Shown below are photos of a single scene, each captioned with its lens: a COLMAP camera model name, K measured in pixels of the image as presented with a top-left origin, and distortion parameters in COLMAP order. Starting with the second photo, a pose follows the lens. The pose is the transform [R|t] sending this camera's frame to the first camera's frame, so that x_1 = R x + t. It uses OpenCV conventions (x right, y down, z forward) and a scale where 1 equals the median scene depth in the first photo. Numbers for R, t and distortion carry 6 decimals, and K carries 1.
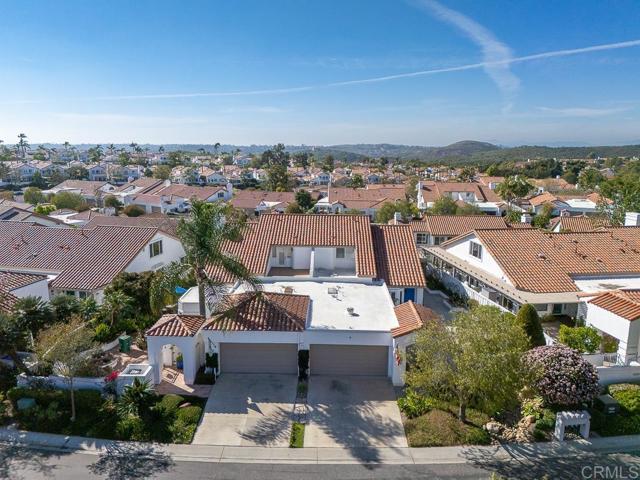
lens RADIAL K [[474.0, 0, 320.4], [0, 474.0, 239.5], [0, 0, 1]] dist [0.056543, -0.034816]
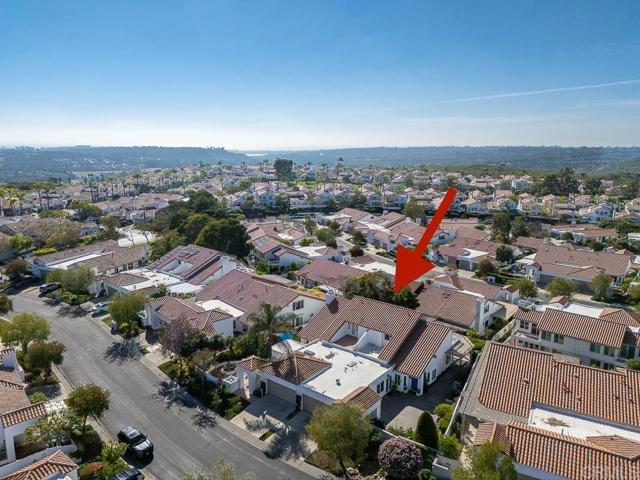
lens RADIAL K [[474.0, 0, 317.6], [0, 474.0, 244.3], [0, 0, 1]] dist [0.056543, -0.034816]
pose [[0.799762, 0.123472, -0.587483, 0.806660], [-0.118064, 0.991858, 0.047734, -0.345162], [0.588593, 0.031185, 0.807828, -0.361277]]
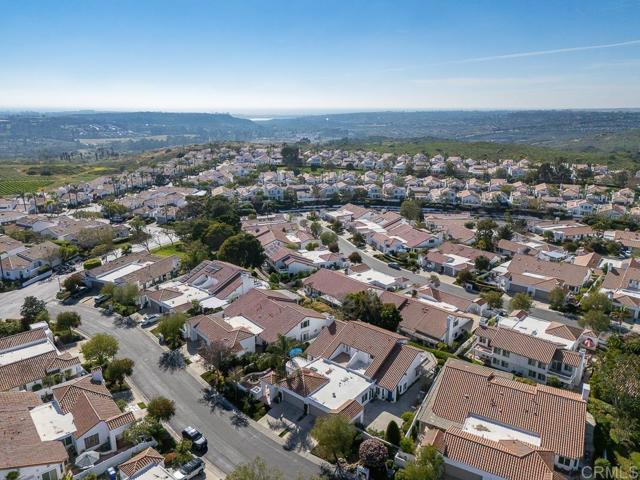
lens RADIAL K [[474.0, 0, 316.3], [0, 474.0, 242.7], [0, 0, 1]] dist [0.056543, -0.034816]
pose [[0.790789, 0.166144, -0.589109, 1.085272], [-0.118040, 0.985784, 0.119566, -0.739969], [0.600600, -0.025013, 0.799158, -0.791811]]
